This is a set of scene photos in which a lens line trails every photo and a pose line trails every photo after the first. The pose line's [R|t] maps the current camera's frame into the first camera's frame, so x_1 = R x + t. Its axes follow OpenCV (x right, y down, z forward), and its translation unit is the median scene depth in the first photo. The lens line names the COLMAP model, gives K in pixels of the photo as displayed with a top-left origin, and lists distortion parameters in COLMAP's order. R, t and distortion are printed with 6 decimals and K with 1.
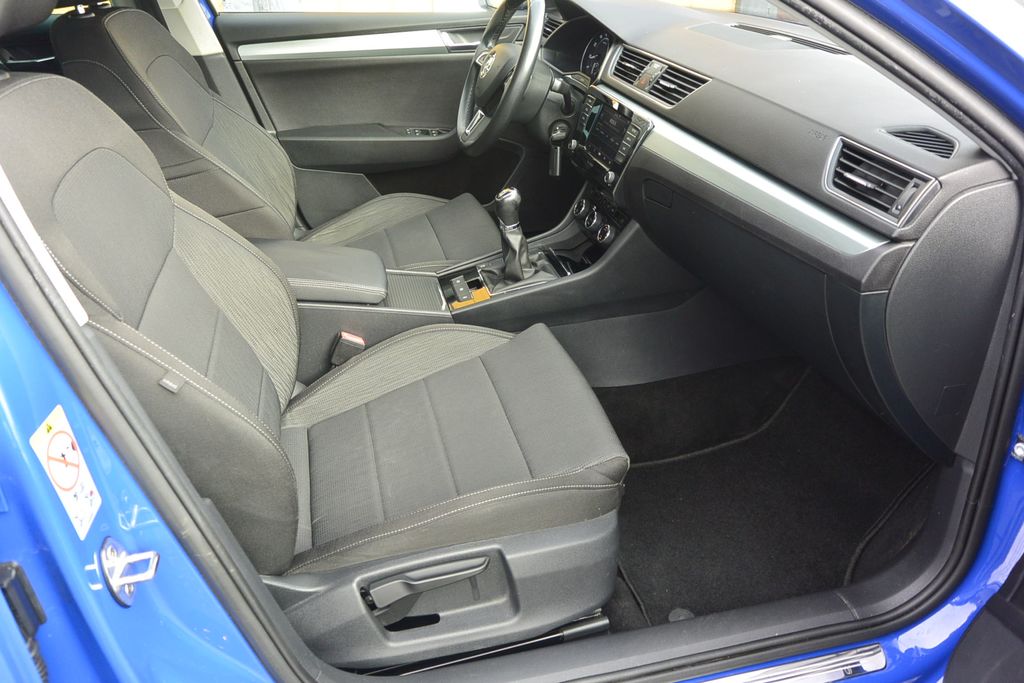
lens RADIAL K [[783.0, 0, 506.6], [0, 783.0, 336.8], [0, 0, 1]] dist [-0.002757, 0.010712]
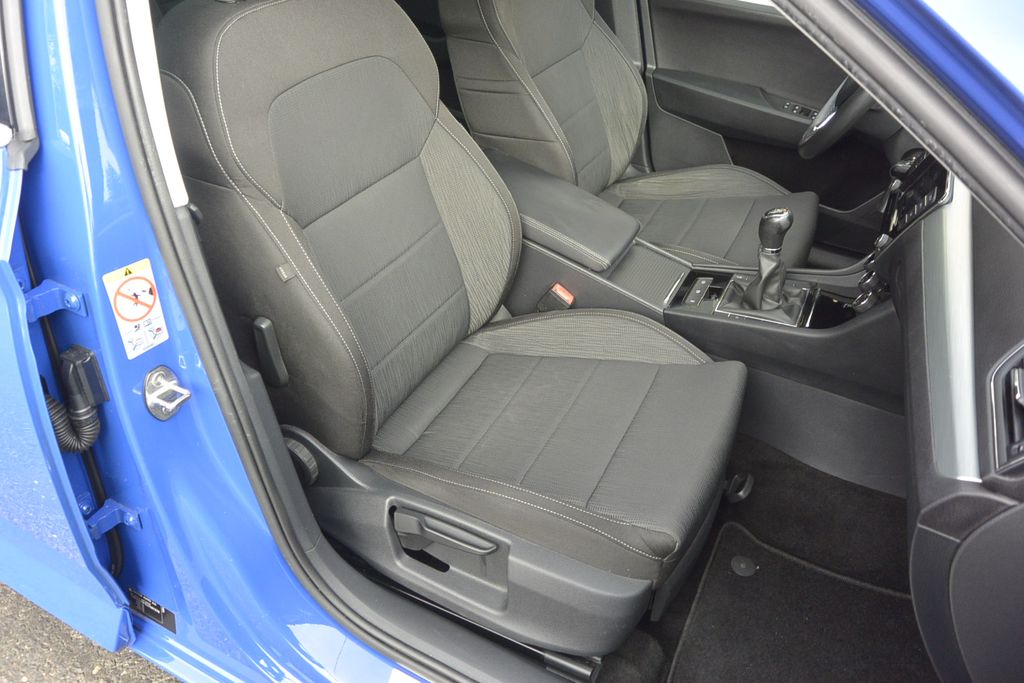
lens RADIAL K [[783.0, 0, 506.6], [0, 783.0, 336.8], [0, 0, 1]] dist [-0.002757, 0.010712]
pose [[0.763618, 0.430285, -0.481396, 0.339938], [-0.374380, 0.902519, 0.212834, -0.177307], [0.526048, 0.017701, 0.850271, 0.125715]]
